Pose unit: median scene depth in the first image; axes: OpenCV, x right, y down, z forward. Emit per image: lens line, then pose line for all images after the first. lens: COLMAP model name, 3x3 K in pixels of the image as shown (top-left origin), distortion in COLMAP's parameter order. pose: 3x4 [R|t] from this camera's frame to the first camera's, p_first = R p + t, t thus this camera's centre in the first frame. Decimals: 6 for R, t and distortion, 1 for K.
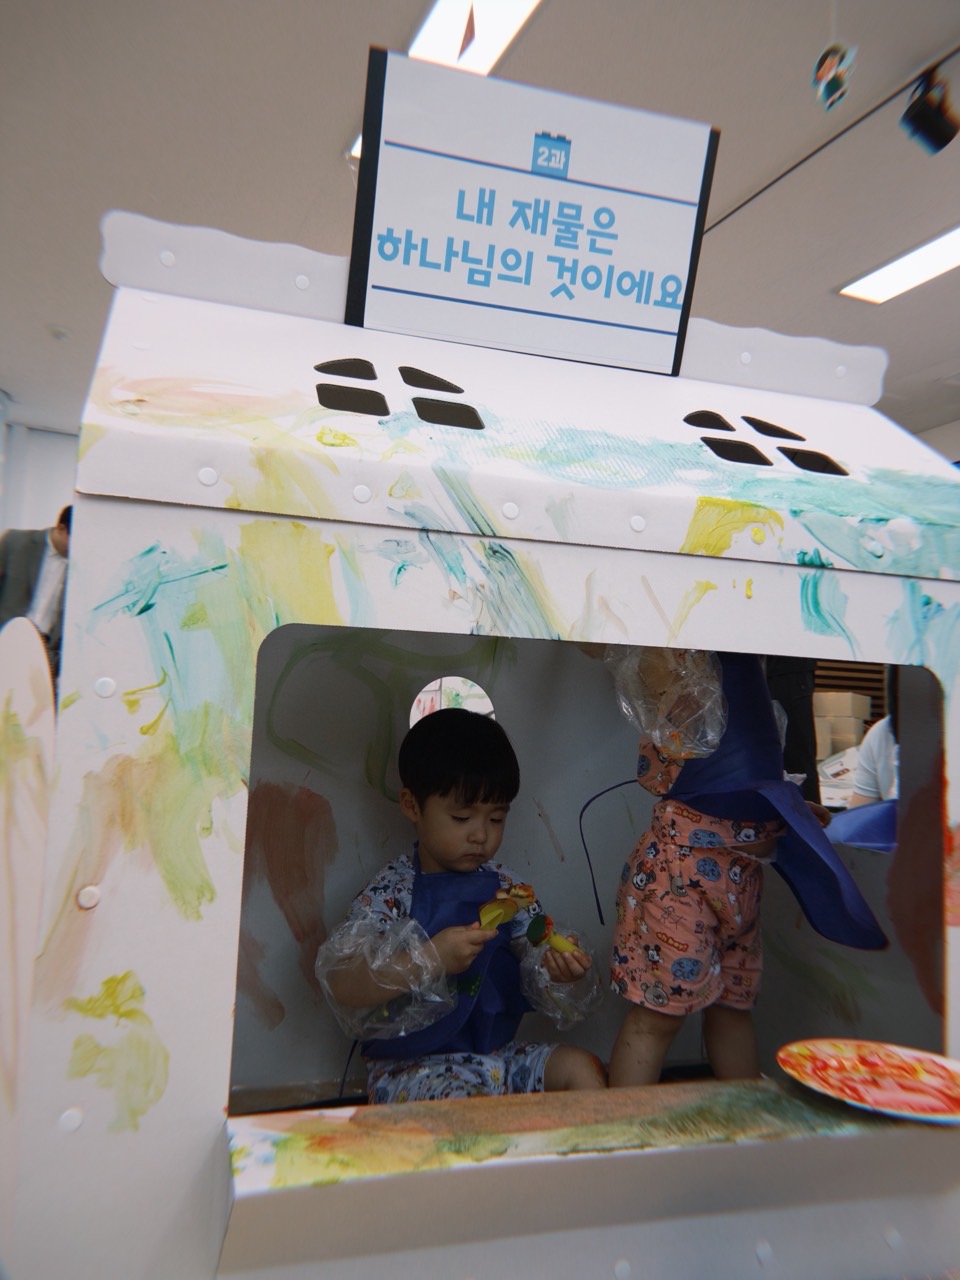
lens RADIAL K [[991.3, 0, 478.3], [0, 991.3, 645.5], [0, 0, 1]] dist [0.140175, -0.007156]
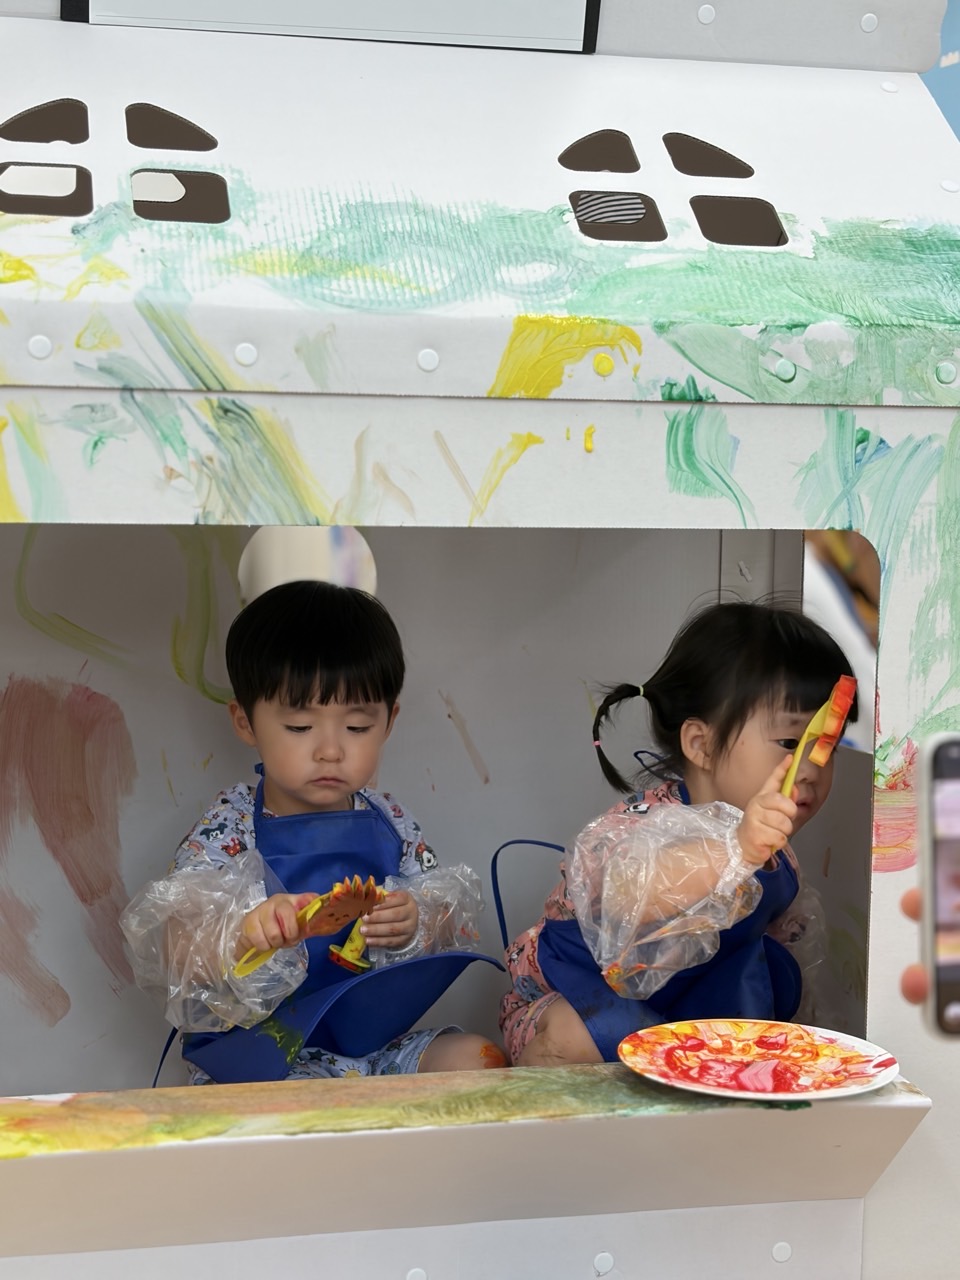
lens RADIAL K [[2093.5, 0, 478.8], [0, 2093.5, 637.5], [0, 0, 1]] dist [0.115439, 0.000000]
pose [[0.996948, -0.018231, -0.075915, 0.310523], [0.030322, 0.986438, 0.161308, -0.167917], [0.071944, -0.163117, 0.983980, -0.556668]]
